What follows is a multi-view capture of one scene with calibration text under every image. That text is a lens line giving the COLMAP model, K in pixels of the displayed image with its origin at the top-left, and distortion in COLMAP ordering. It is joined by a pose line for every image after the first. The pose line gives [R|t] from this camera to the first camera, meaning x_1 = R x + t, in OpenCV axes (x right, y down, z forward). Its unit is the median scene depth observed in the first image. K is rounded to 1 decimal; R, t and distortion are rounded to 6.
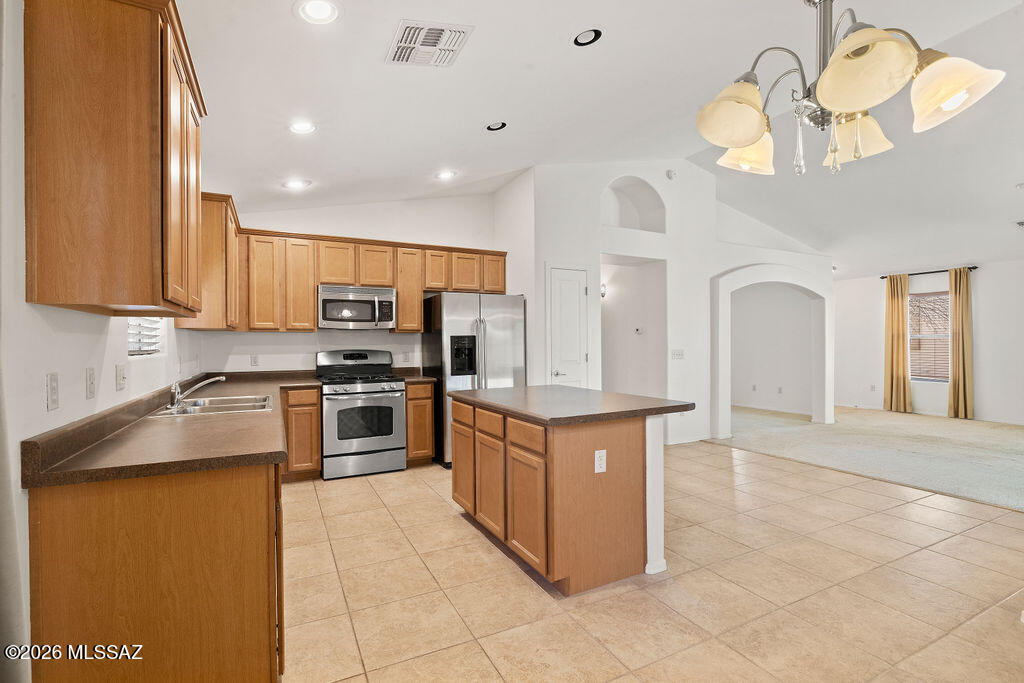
lens RADIAL K [[471.2, 0, 514.1], [0, 471.2, 342.7], [0, 0, 1]] dist [-0.005995, 0.000279]
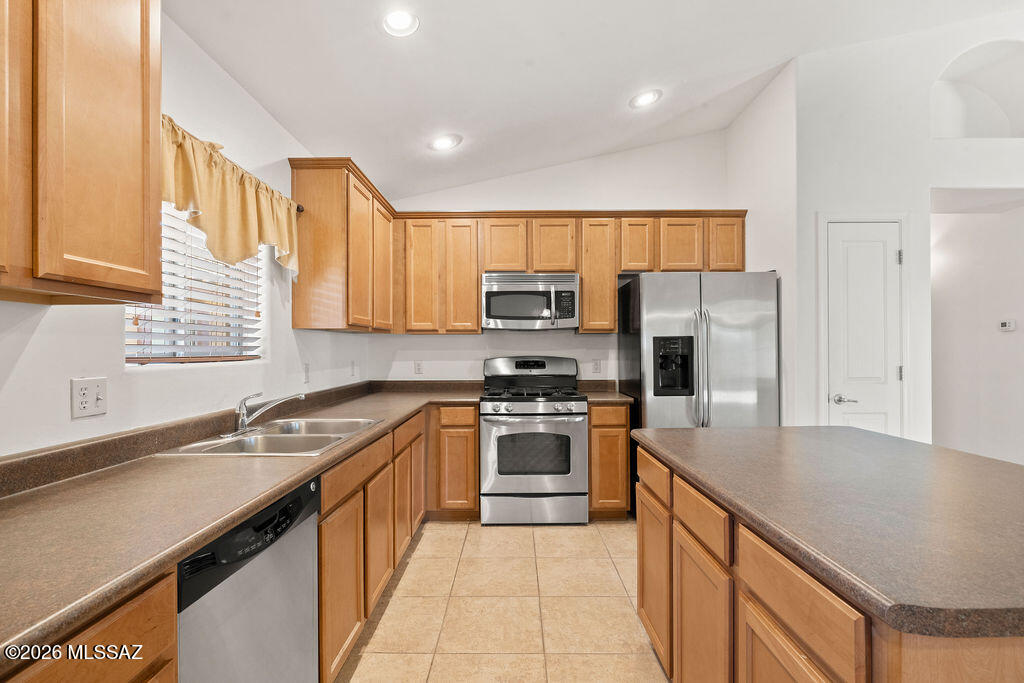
lens RADIAL K [[476.8, 0, 513.1], [0, 476.8, 350.6], [0, 0, 1]] dist [-0.011886, -0.000113]
pose [[0.887913, 0.003290, -0.460001, 0.000836], [-0.000563, 0.999981, 0.006066, 0.001150], [0.460012, -0.005127, 0.887898, 0.300261]]
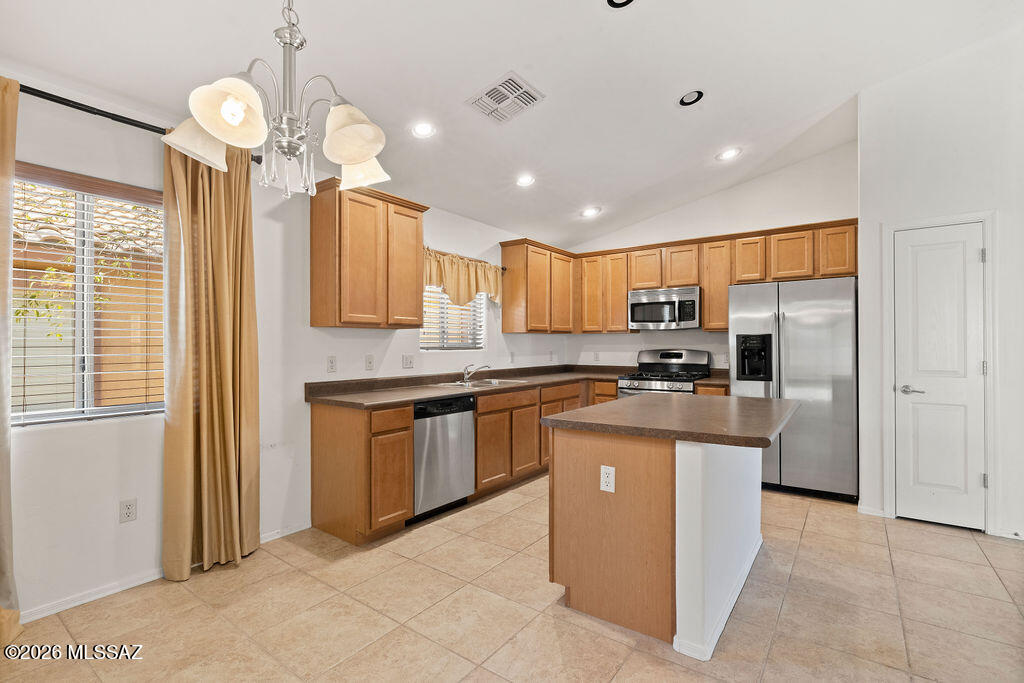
lens RADIAL K [[471.2, 0, 514.1], [0, 471.2, 342.7], [0, 0, 1]] dist [-0.005995, 0.000279]
pose [[0.454146, 0.001559, -0.890926, 0.454264], [0.000838, 0.999997, 0.002177, -0.001904], [0.890927, -0.001735, 0.454143, 0.229830]]
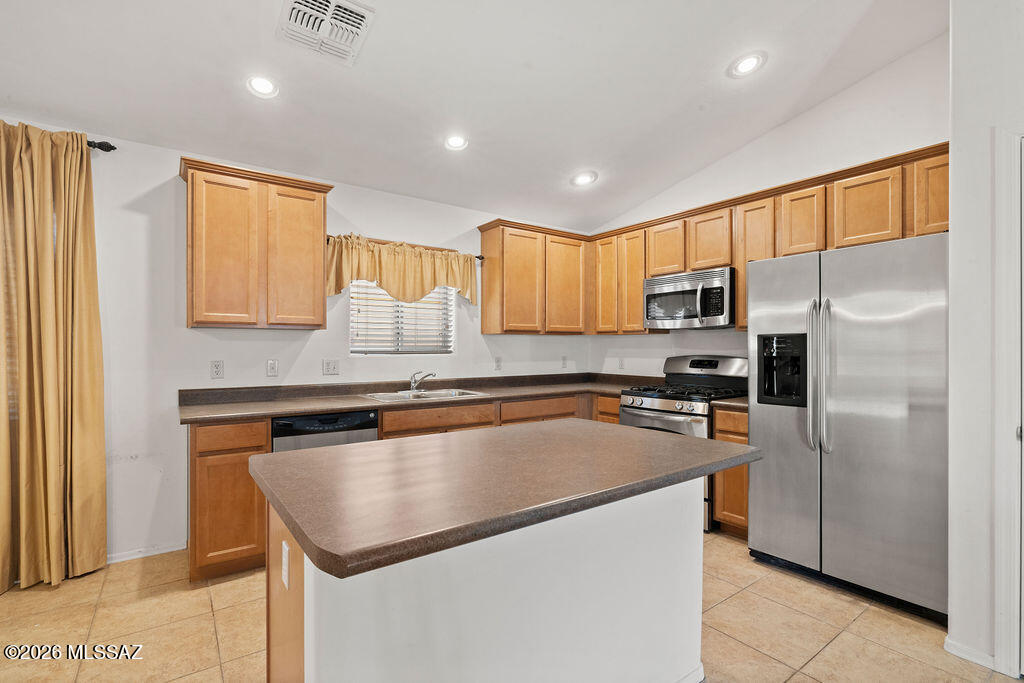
lens RADIAL K [[474.0, 0, 513.6], [0, 474.0, 347.7], [0, 0, 1]] dist [-0.004099, -0.000161]
pose [[0.156042, 0.006746, -0.987727, 0.394612], [-0.000535, 0.999977, 0.006745, -0.002263], [0.987750, -0.000524, 0.156042, 0.603754]]
